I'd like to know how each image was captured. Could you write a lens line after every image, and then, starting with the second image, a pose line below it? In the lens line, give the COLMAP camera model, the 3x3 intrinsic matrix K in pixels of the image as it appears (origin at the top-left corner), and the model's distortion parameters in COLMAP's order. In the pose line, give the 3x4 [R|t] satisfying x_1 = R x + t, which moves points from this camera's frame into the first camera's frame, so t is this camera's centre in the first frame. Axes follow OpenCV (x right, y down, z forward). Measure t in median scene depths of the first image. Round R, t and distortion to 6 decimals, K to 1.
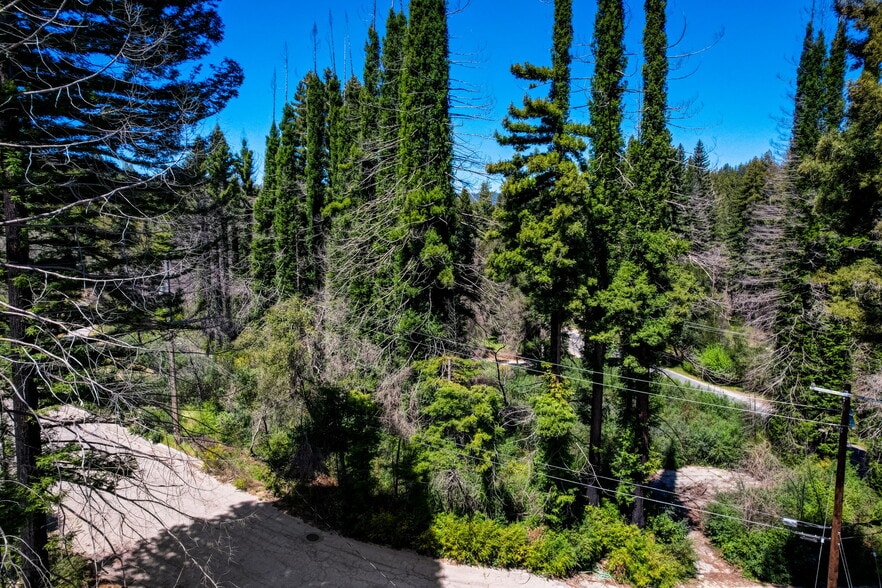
lens RADIAL K [[564.5, 0, 443.8], [0, 564.5, 293.3], [0, 0, 1]] dist [-0.080152, 0.071739]
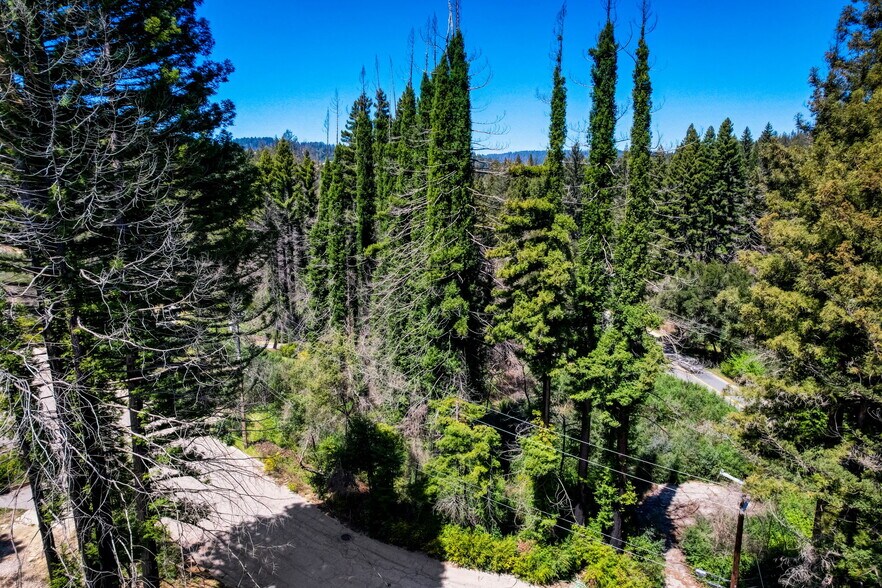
lens RADIAL K [[564.5, 0, 443.6], [0, 564.5, 292.6], [0, 0, 1]] dist [-0.080152, 0.071739]
pose [[0.992253, 0.024907, -0.121710, 0.123150], [-0.015981, 0.997147, 0.073768, -0.210634], [0.123200, -0.071251, 0.989821, -0.188450]]
